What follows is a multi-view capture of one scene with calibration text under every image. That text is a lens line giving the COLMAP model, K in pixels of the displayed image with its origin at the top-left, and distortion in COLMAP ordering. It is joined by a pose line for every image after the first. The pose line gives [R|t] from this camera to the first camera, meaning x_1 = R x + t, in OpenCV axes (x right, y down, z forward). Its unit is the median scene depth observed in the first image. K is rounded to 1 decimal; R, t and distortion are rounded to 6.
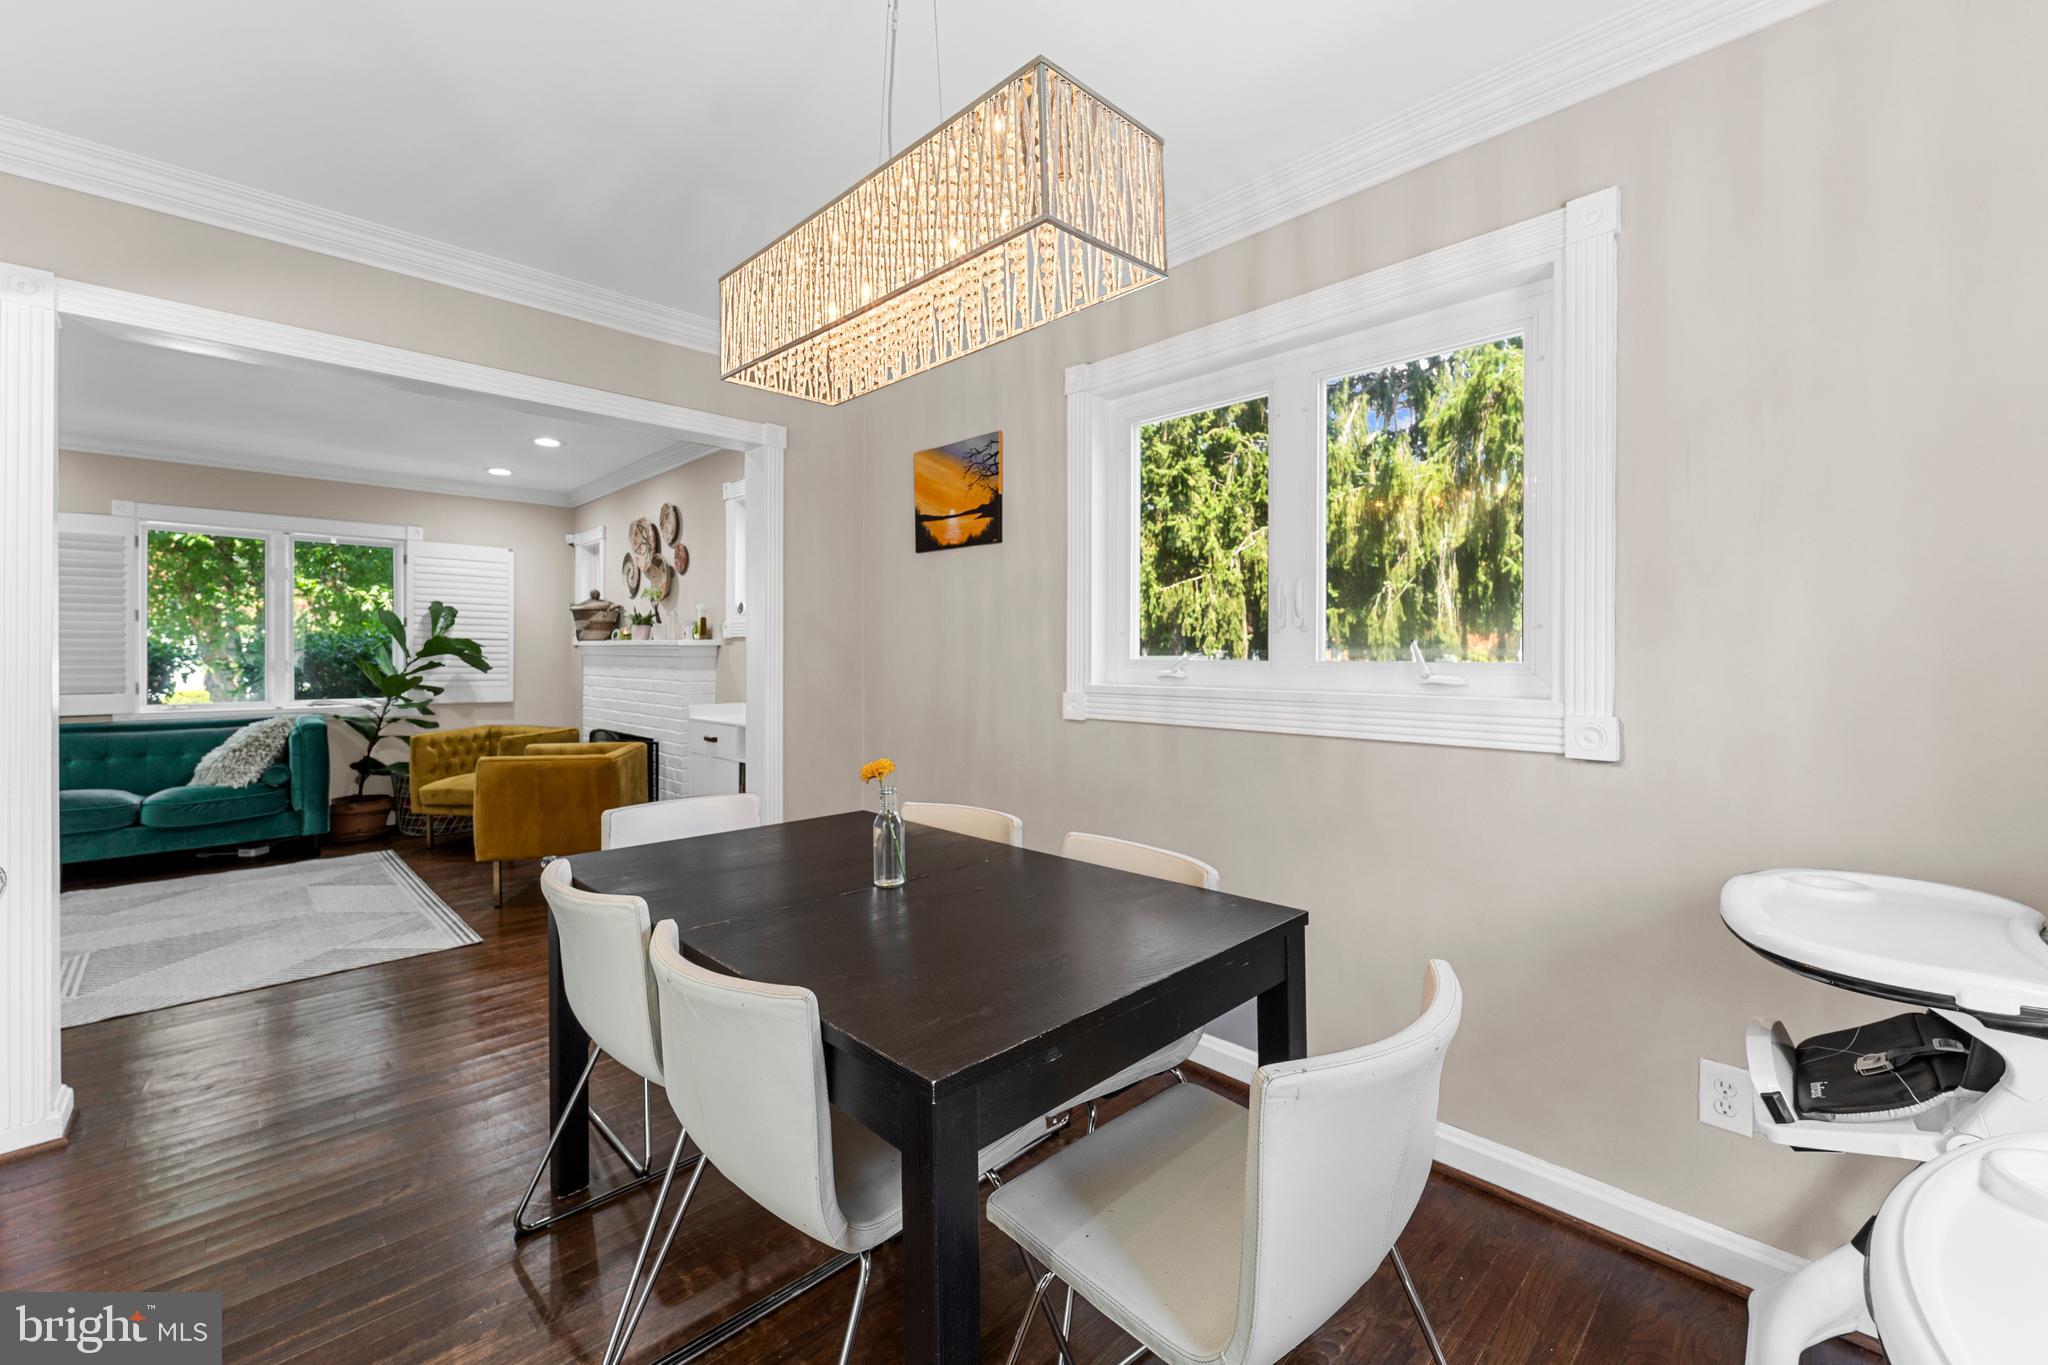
lens RADIAL K [[840.5, 0, 1029.7], [0, 840.5, 670.9], [0, 0, 1]] dist [-0.002270, -0.000641]
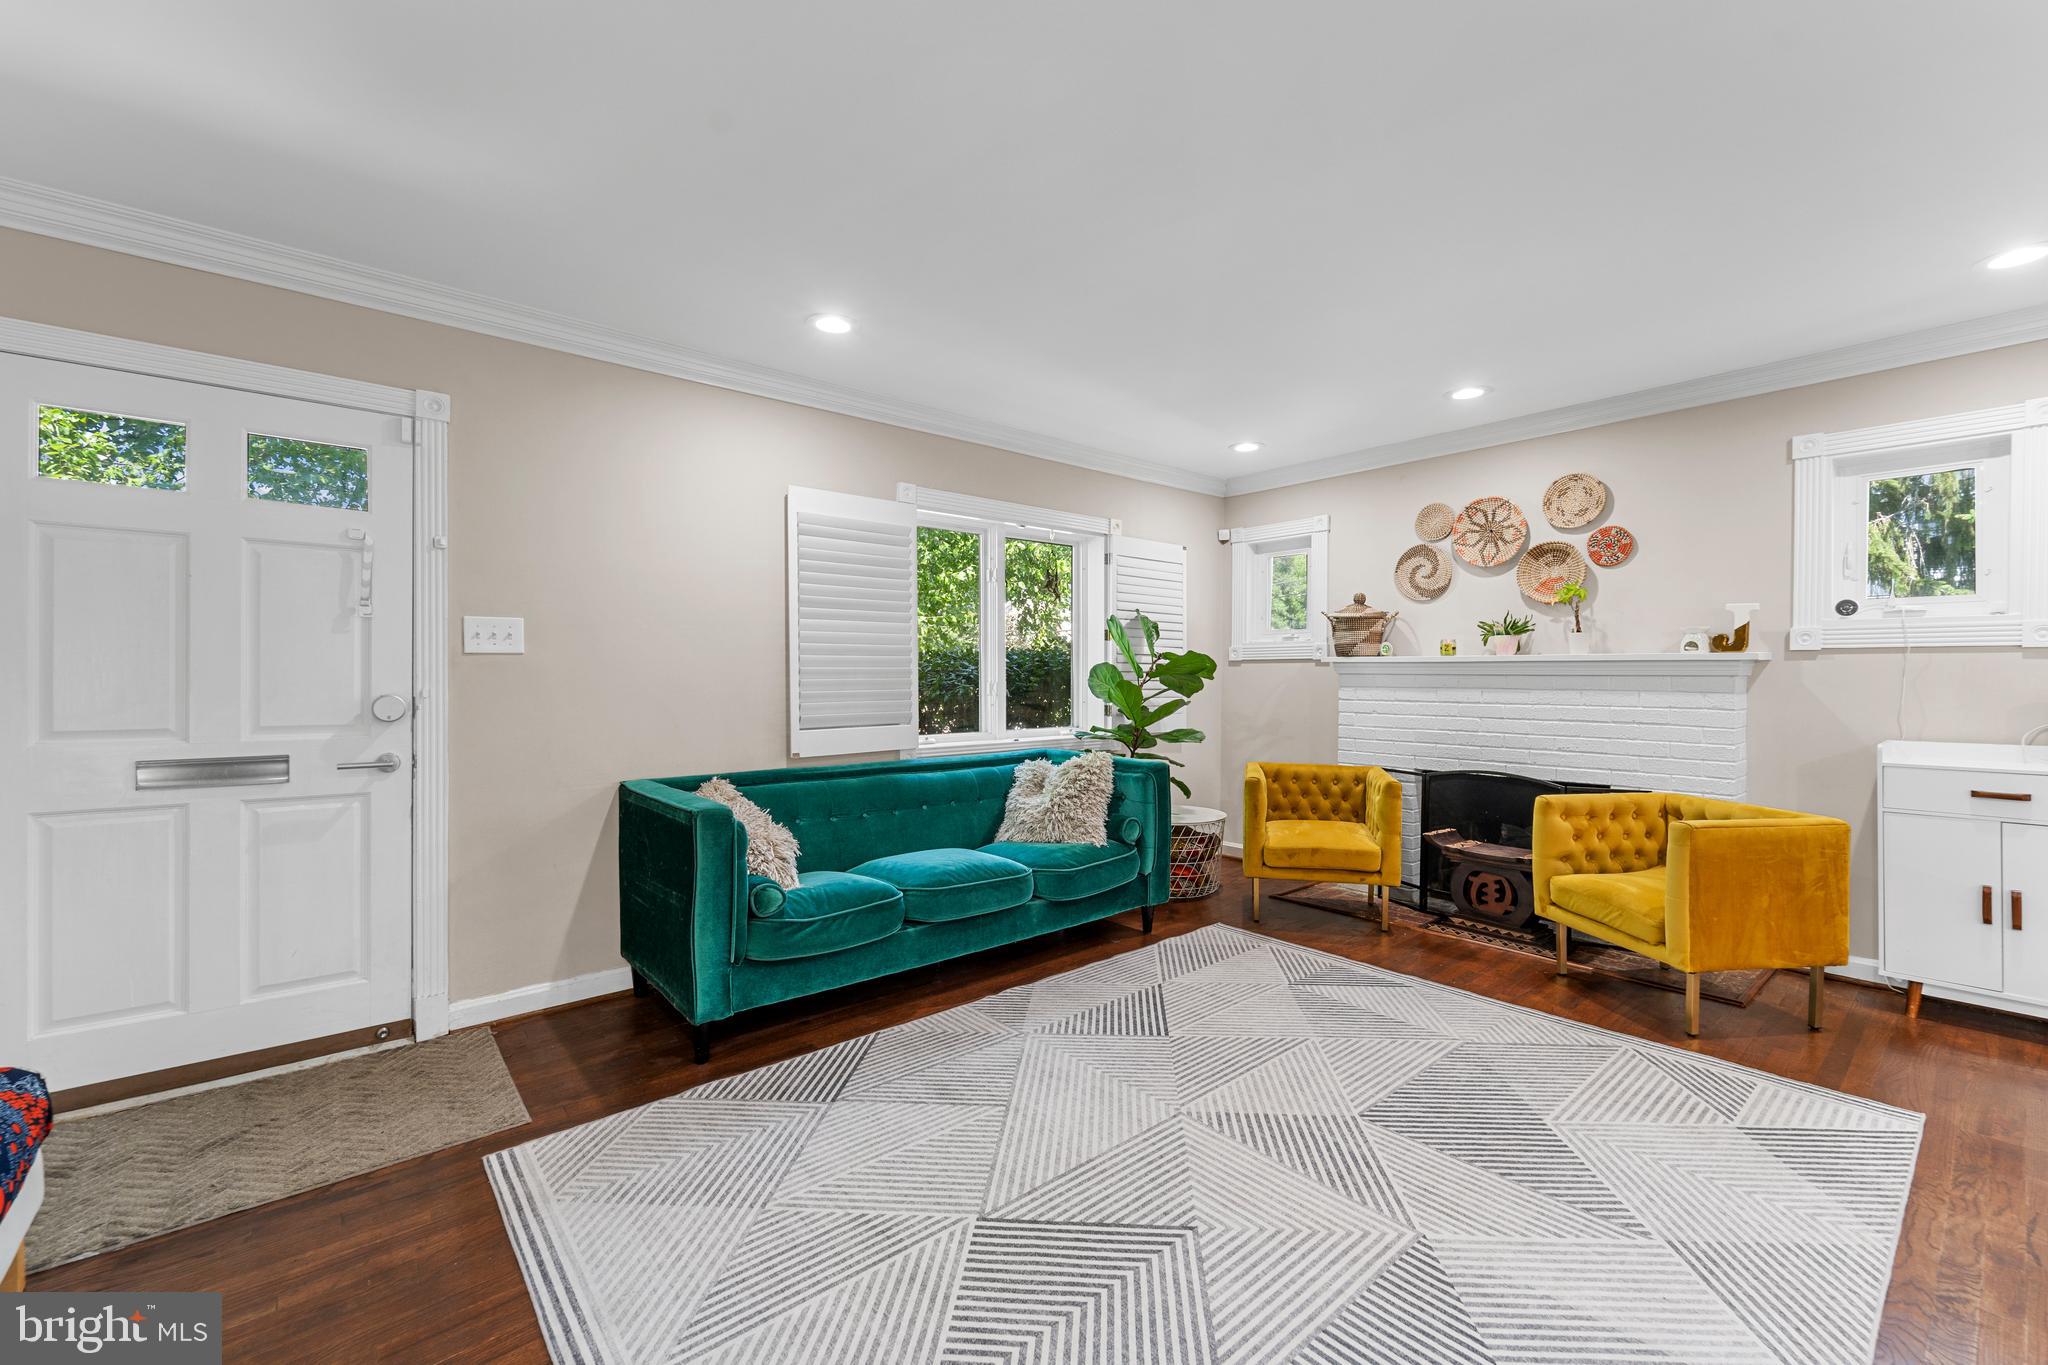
lens RADIAL K [[835.9, 0, 1001.6], [0, 835.9, 680.3], [0, 0, 1]] dist [0.000092, -0.000082]
pose [[0.995716, -0.001723, -0.092452, -0.823963], [0.000531, 0.999916, -0.012914, -0.003322], [0.092467, 0.012809, 0.995633, 0.185288]]
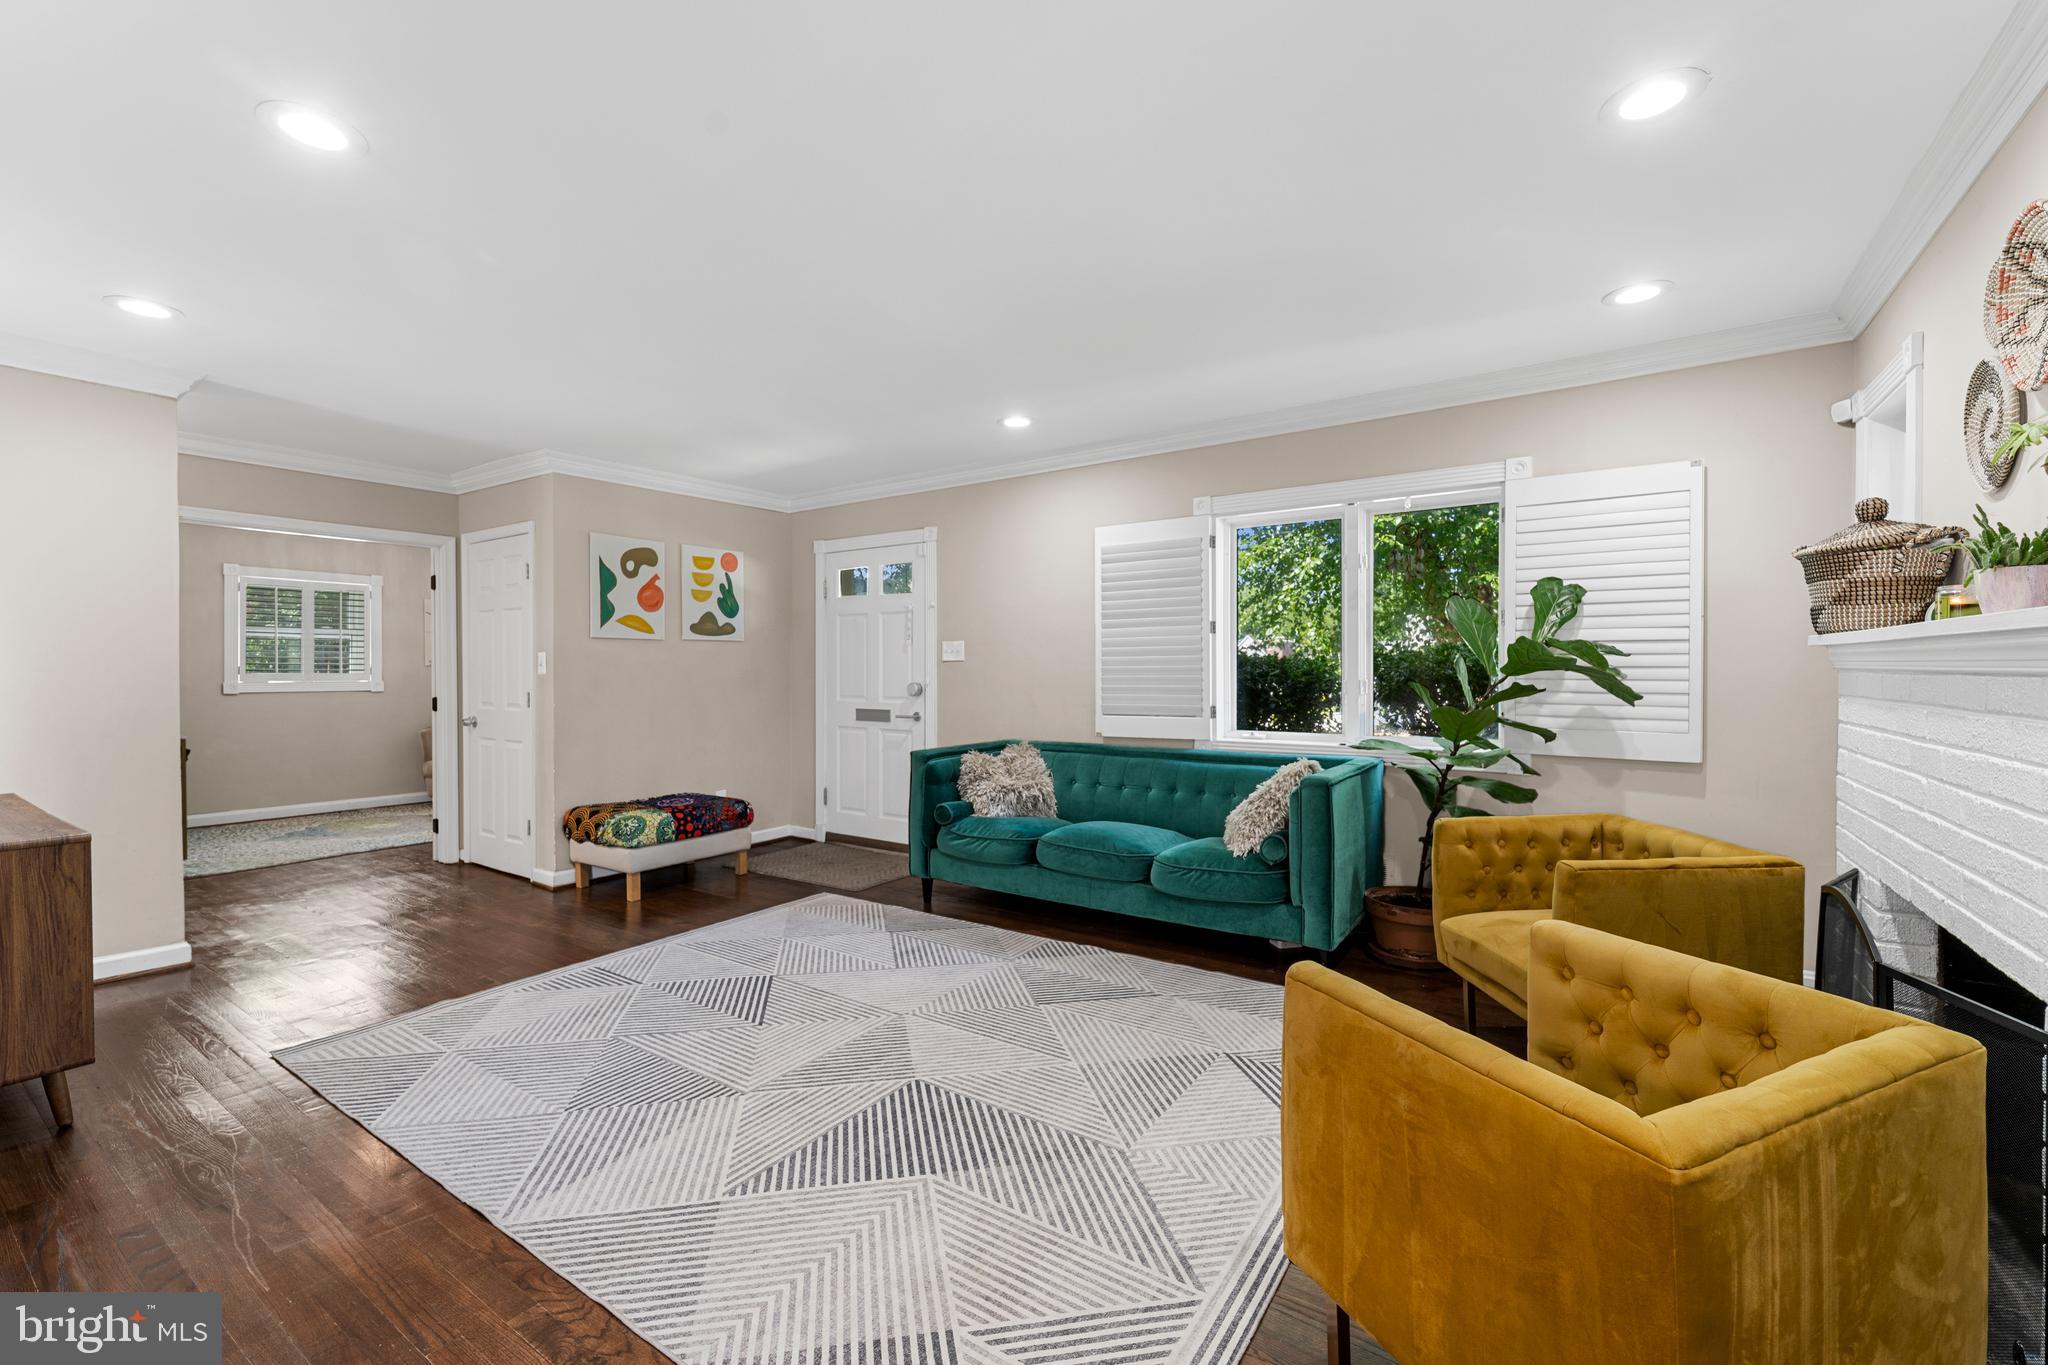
lens RADIAL K [[830.0, 0, 1043.9], [0, 830.0, 675.6], [0, 0, 1]] dist [-0.001500, -0.000397]
pose [[0.203735, 0.000975, -0.979026, -0.239132], [-0.016481, 0.999861, -0.002434, -0.009747], [0.978887, 0.016631, 0.203722, 0.587415]]
